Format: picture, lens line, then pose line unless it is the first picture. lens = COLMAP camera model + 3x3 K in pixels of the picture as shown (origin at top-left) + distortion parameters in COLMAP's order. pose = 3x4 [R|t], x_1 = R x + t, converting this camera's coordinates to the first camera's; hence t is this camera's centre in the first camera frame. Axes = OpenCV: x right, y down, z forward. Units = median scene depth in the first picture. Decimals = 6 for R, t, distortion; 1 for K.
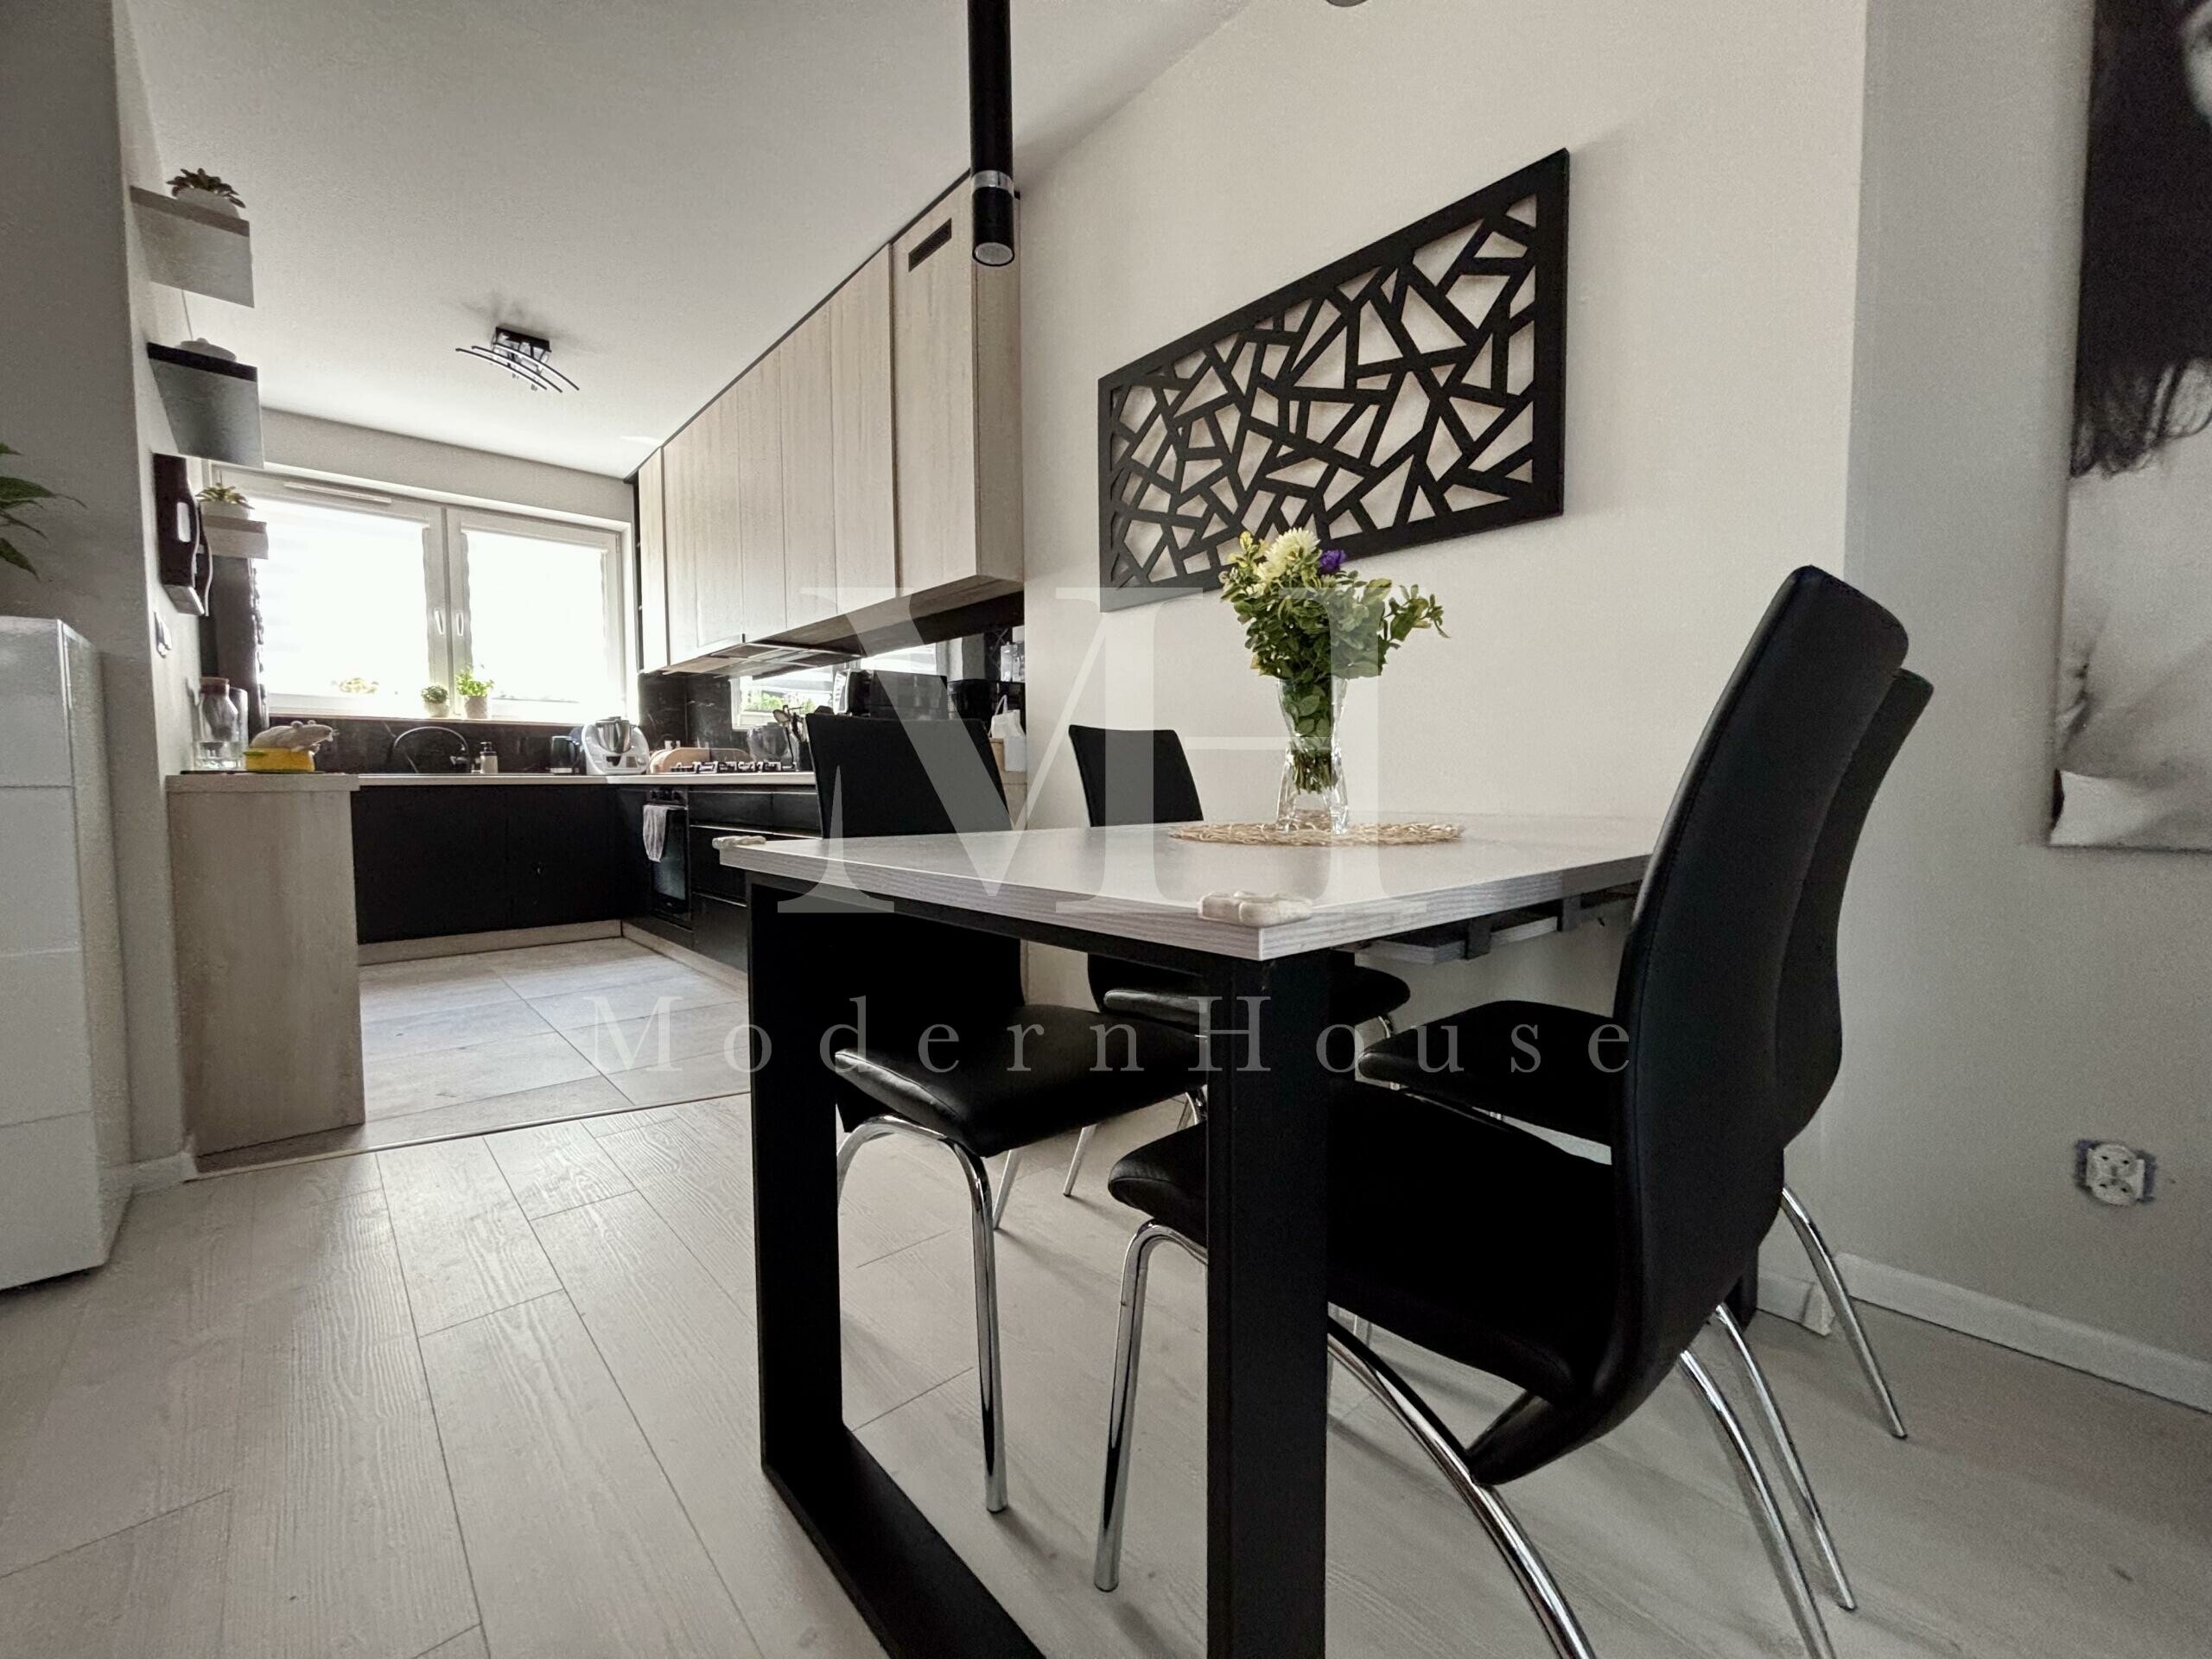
lens RADIAL K [[890.6, 0, 1093.0], [0, 890.6, 830.4], [0, 0, 1]] dist [-0.002308, -0.000076]
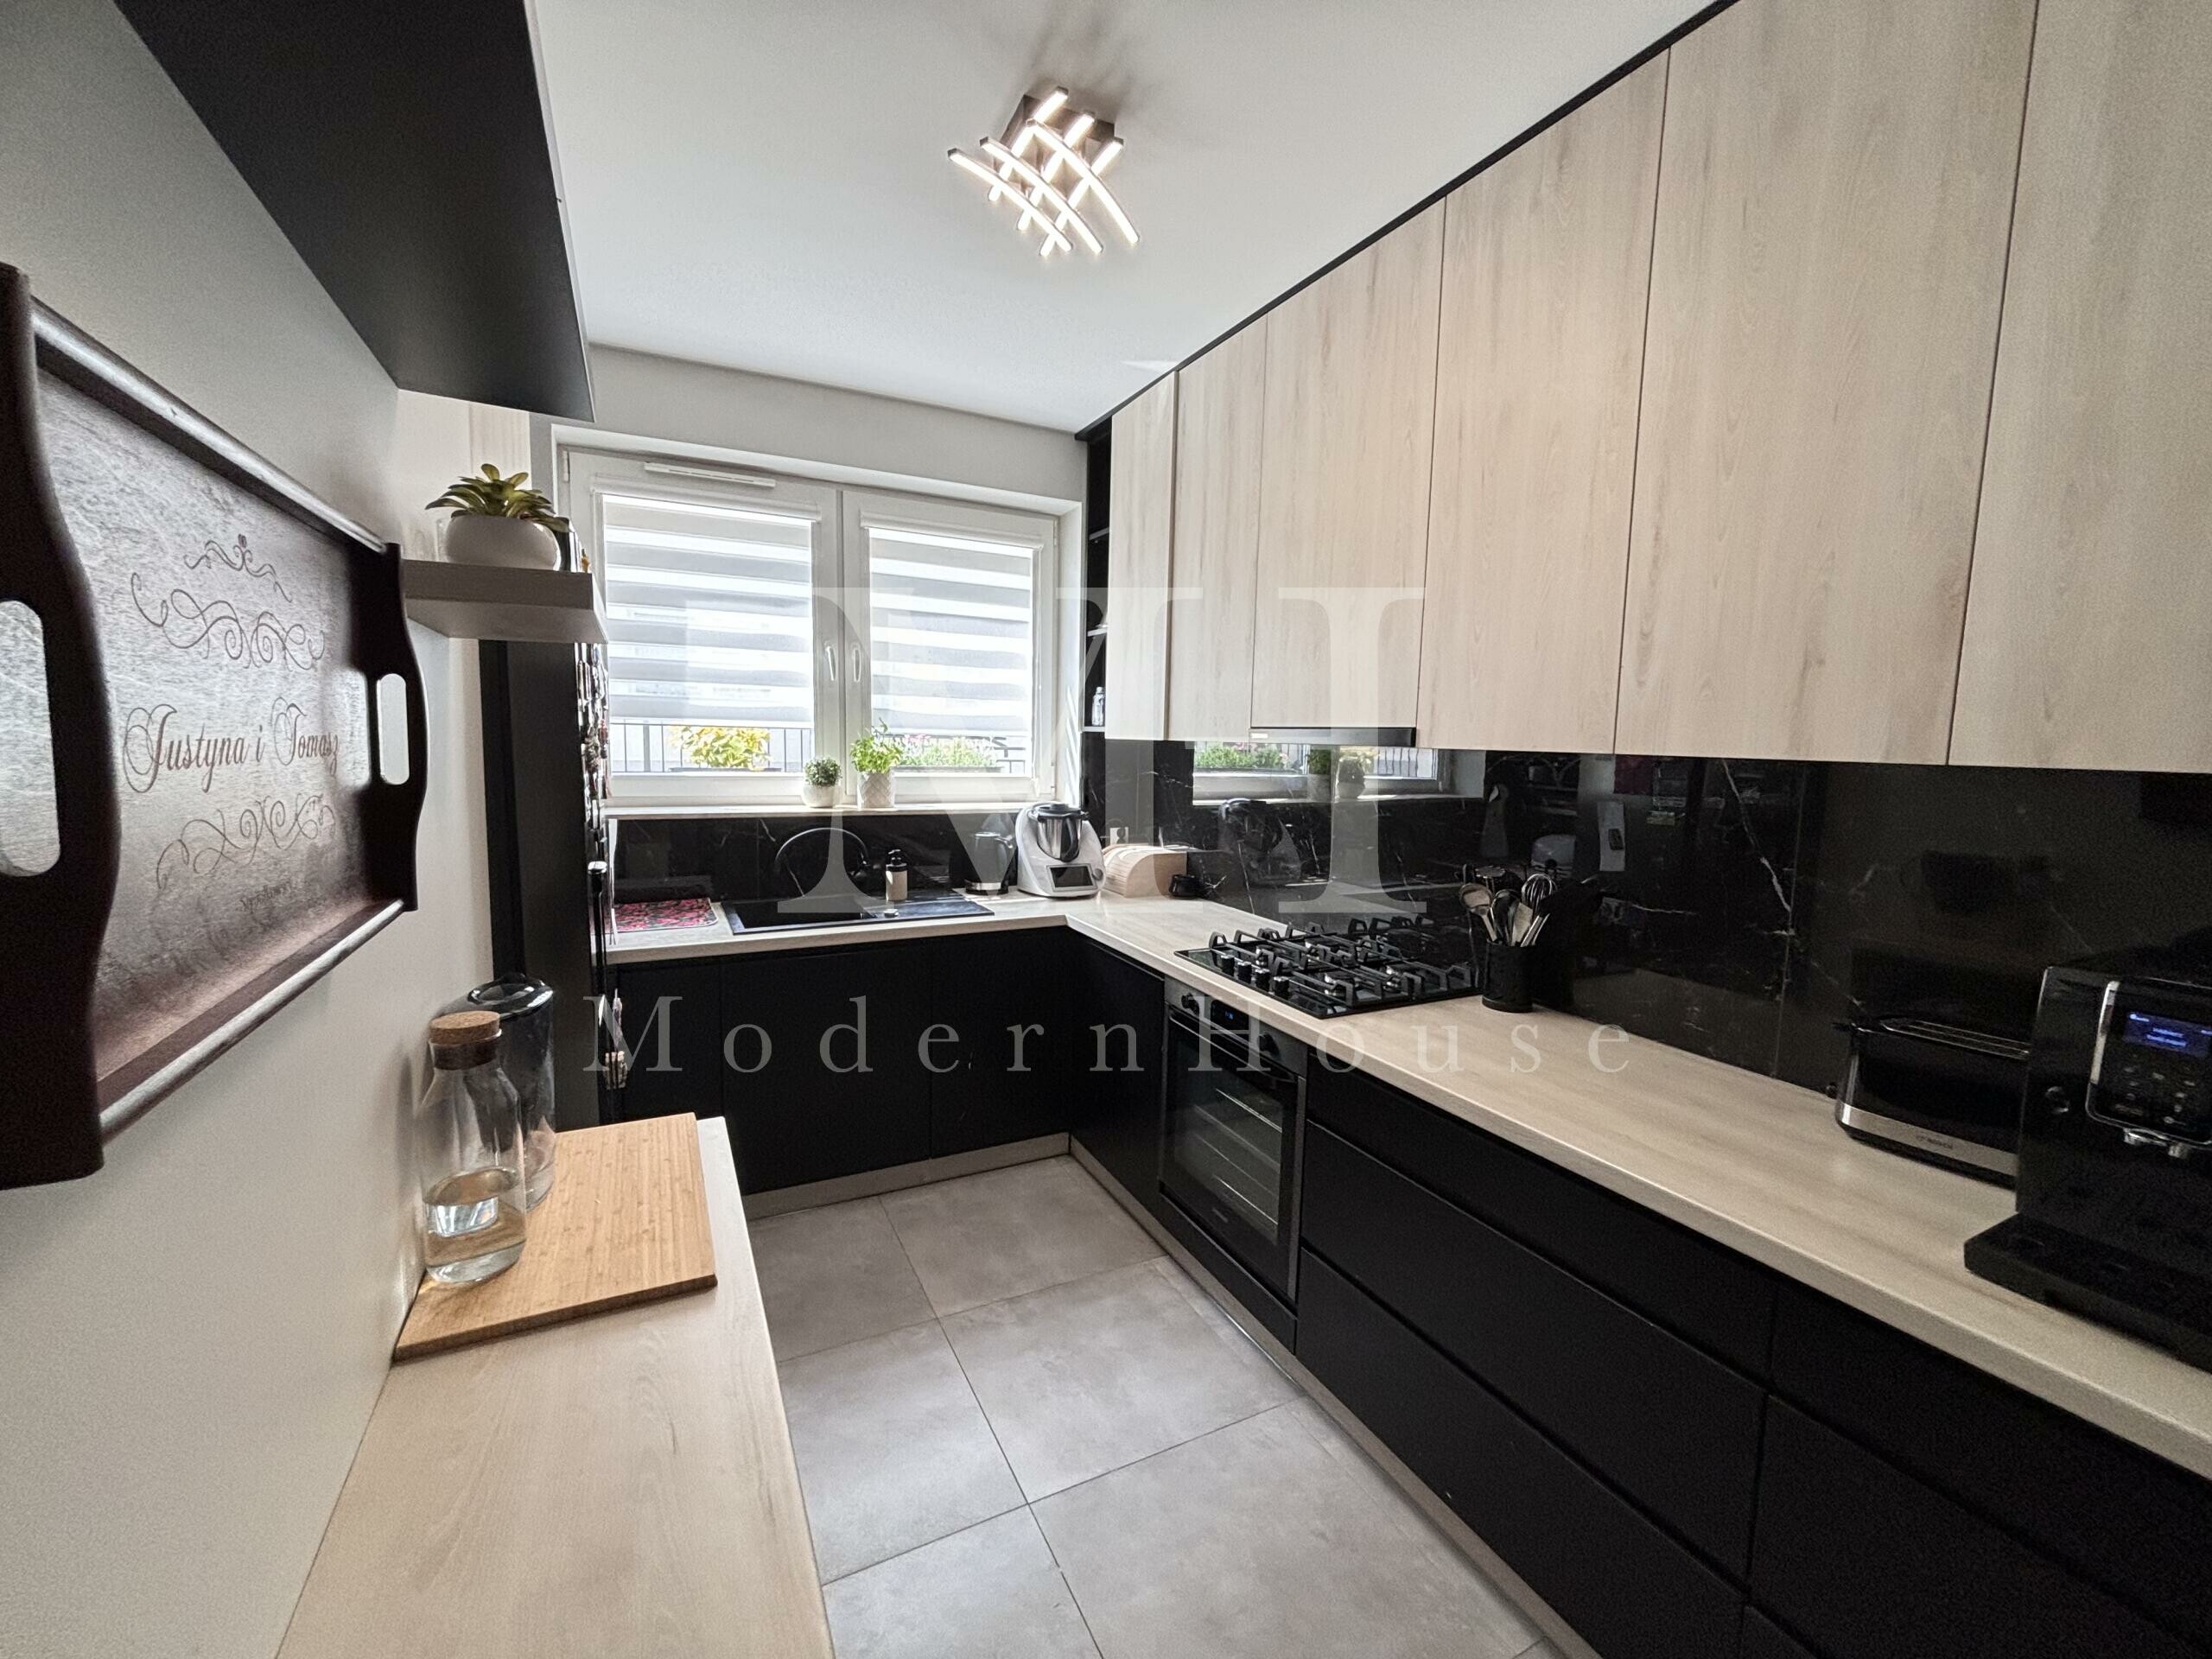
lens RADIAL K [[890.6, 0, 1116.9], [0, 890.6, 822.5], [0, 0, 1]] dist [-0.002308, -0.000076]
pose [[0.968511, 0.054522, -0.242928, -0.349957], [-0.043387, 0.997758, 0.050957, -0.155031], [0.245161, -0.038813, 0.968705, 0.389546]]
